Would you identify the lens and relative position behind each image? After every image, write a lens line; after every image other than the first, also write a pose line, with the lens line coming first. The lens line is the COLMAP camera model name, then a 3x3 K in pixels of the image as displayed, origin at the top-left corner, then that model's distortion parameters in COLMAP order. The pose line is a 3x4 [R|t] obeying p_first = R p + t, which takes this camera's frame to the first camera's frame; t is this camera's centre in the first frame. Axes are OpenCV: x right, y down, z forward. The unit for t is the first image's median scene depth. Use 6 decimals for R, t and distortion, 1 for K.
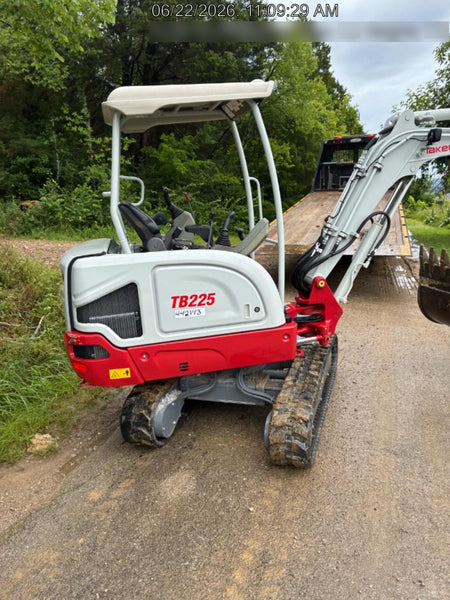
lens RADIAL K [[457.6, 0, 230.7], [0, 457.6, 298.2], [0, 0, 1]] dist [0.025251, -0.022899]
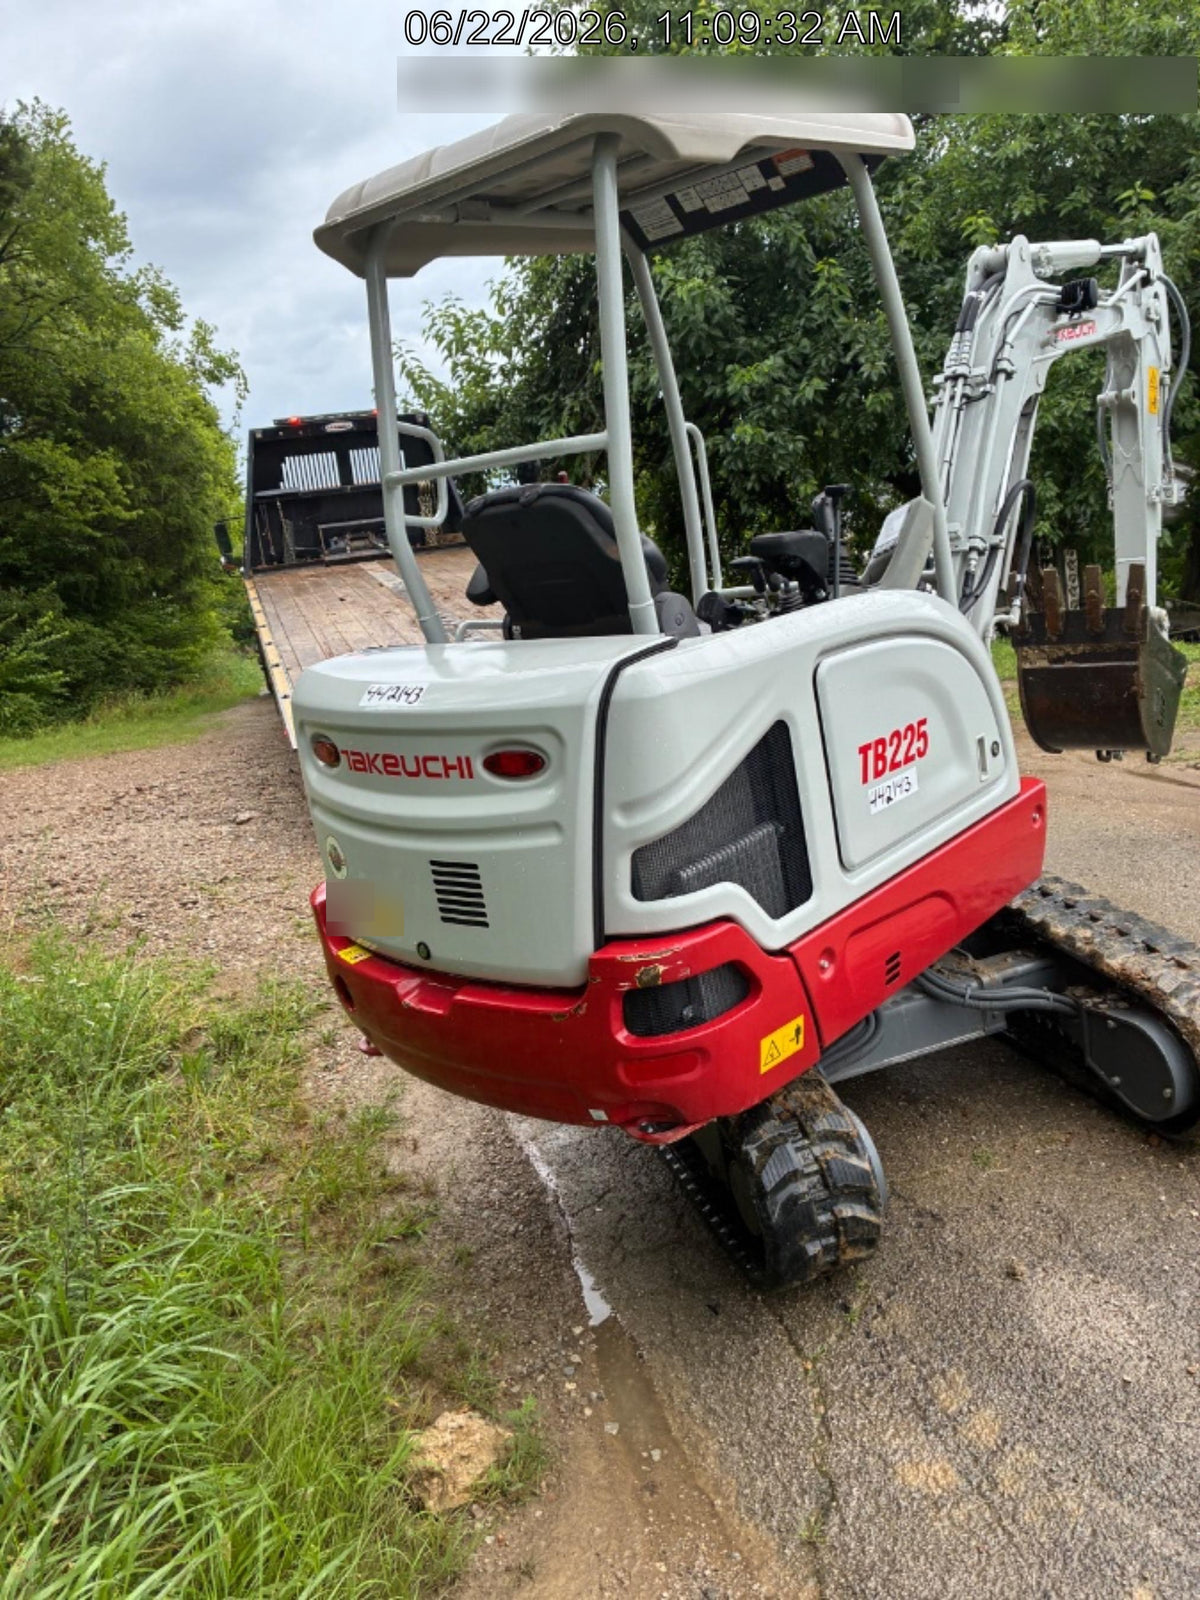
lens RADIAL K [[1220.3, 0, 591.4], [0, 1220.3, 782.9], [0, 0, 1]] dist [0.025251, -0.022899]
pose [[0.811506, -0.196775, 0.550216, -0.727698], [0.239972, 0.970756, -0.006758, -0.017863], [-0.532796, 0.137521, 0.834995, 0.402856]]
